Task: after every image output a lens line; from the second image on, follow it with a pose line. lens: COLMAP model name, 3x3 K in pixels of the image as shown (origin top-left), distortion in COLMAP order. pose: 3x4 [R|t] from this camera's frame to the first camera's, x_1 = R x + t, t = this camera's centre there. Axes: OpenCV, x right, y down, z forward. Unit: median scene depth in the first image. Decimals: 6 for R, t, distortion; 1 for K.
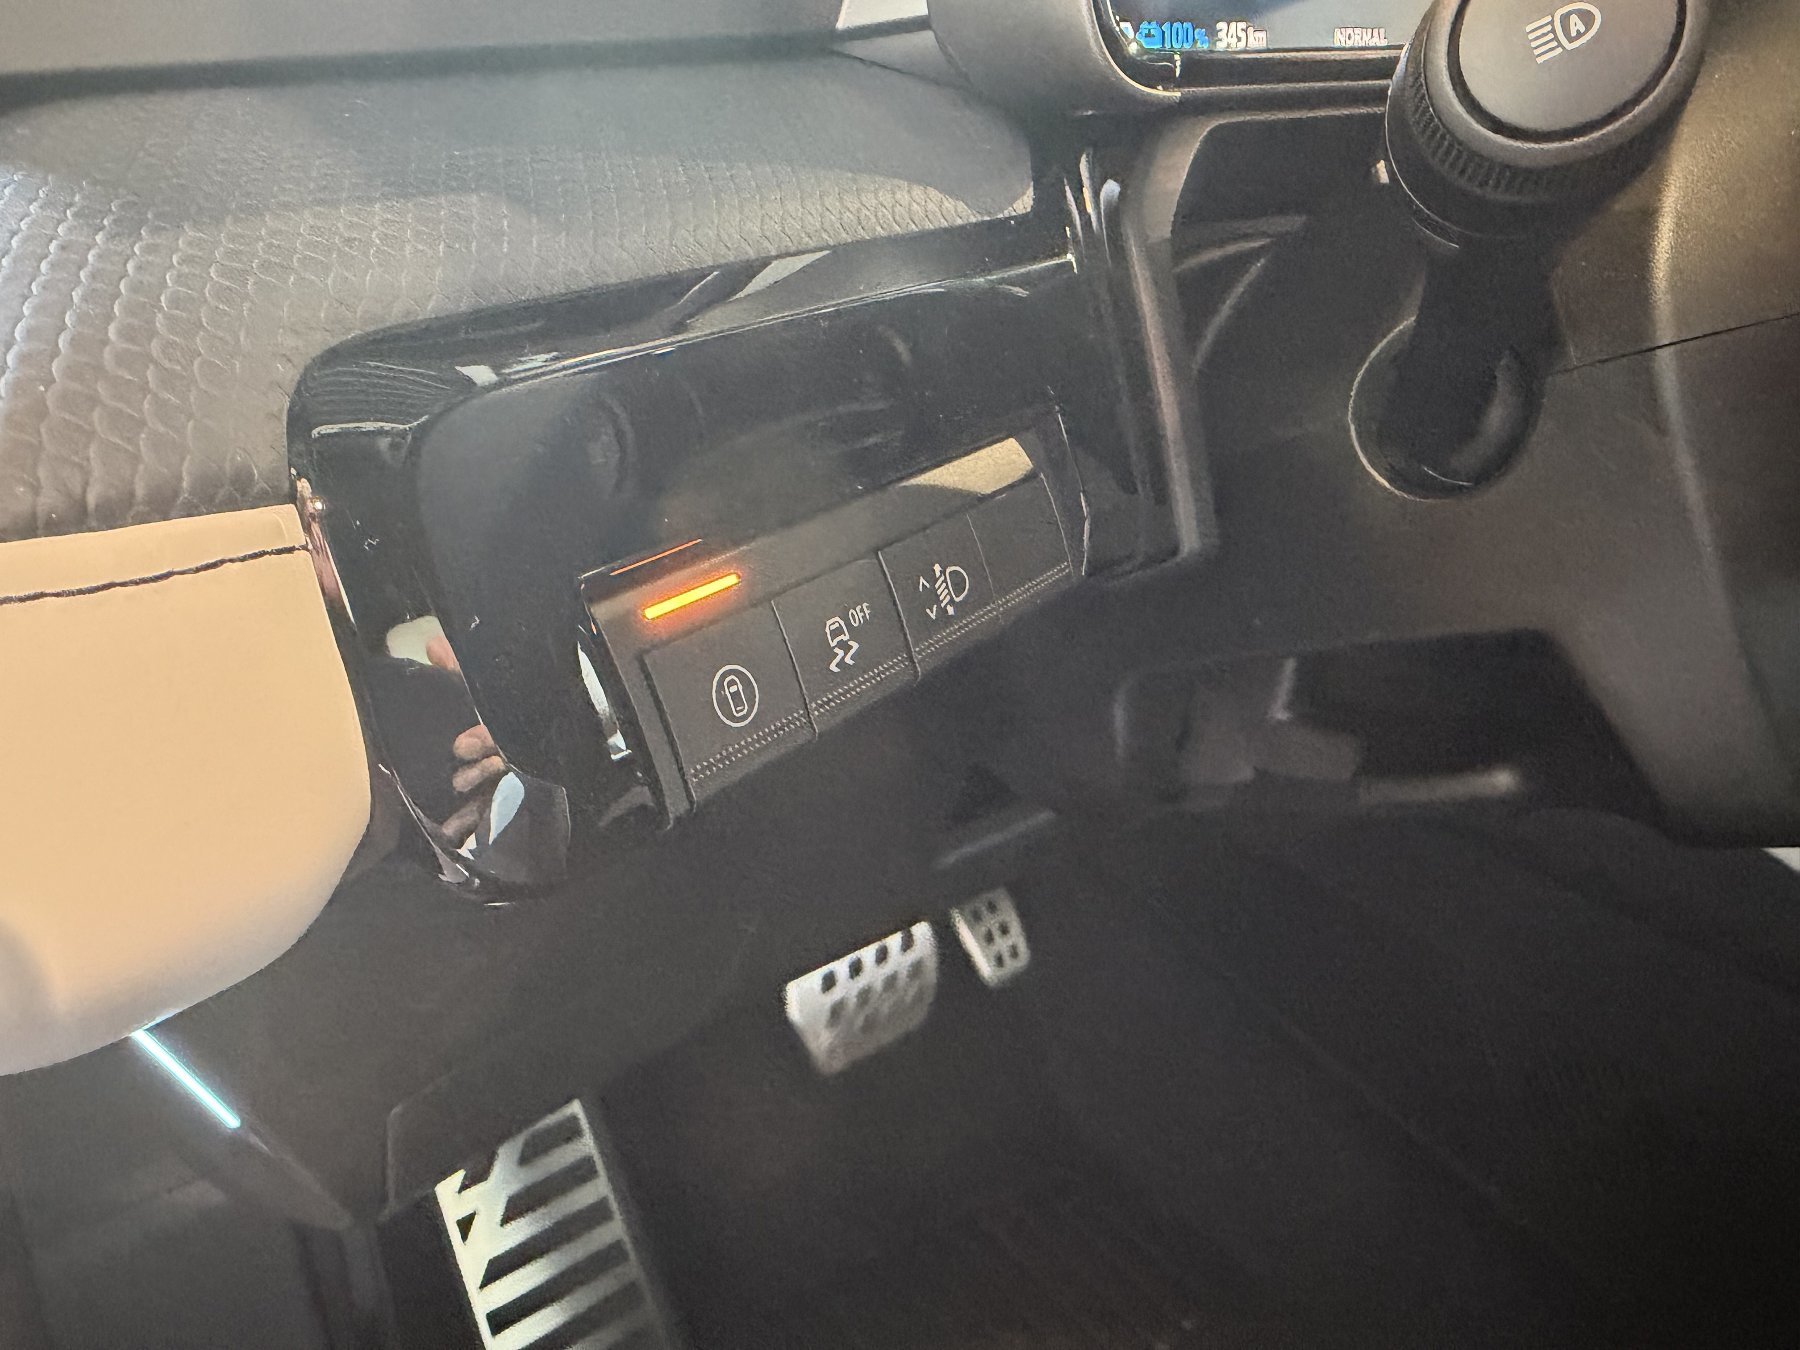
lens RADIAL K [[1255.0, 0, 900.0], [0, 1255.0, 675.0], [0, 0, 1]] dist [-0.002925, -0.001702]
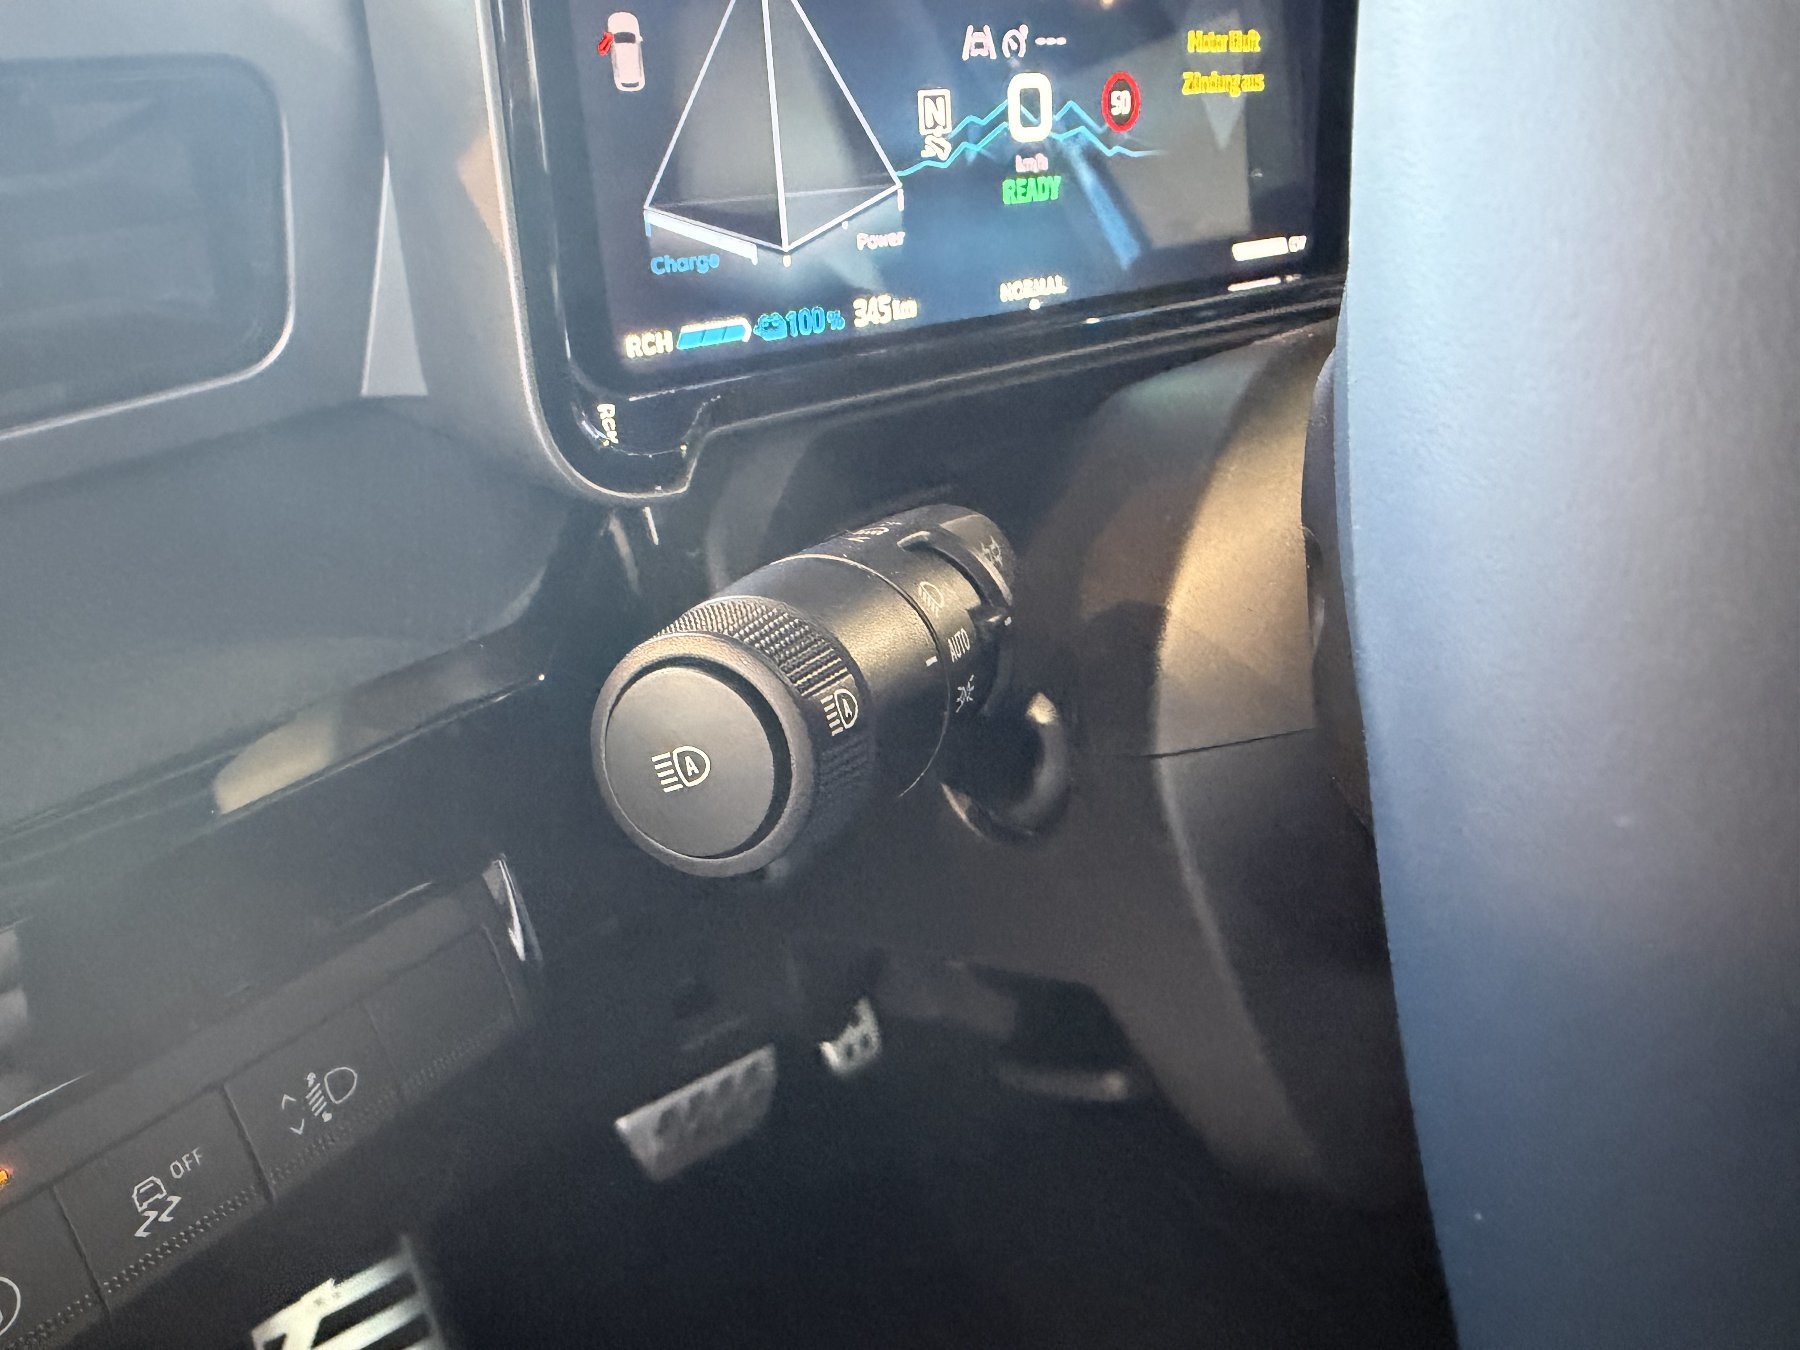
lens RADIAL K [[1255.0, 0, 900.0], [0, 1255.0, 675.0], [0, 0, 1]] dist [-0.002925, -0.001702]
pose [[0.999947, 0.006383, 0.008090, 0.485094], [-0.006567, 0.999715, 0.022958, -0.428523], [-0.007941, -0.023010, 0.999704, 0.014100]]
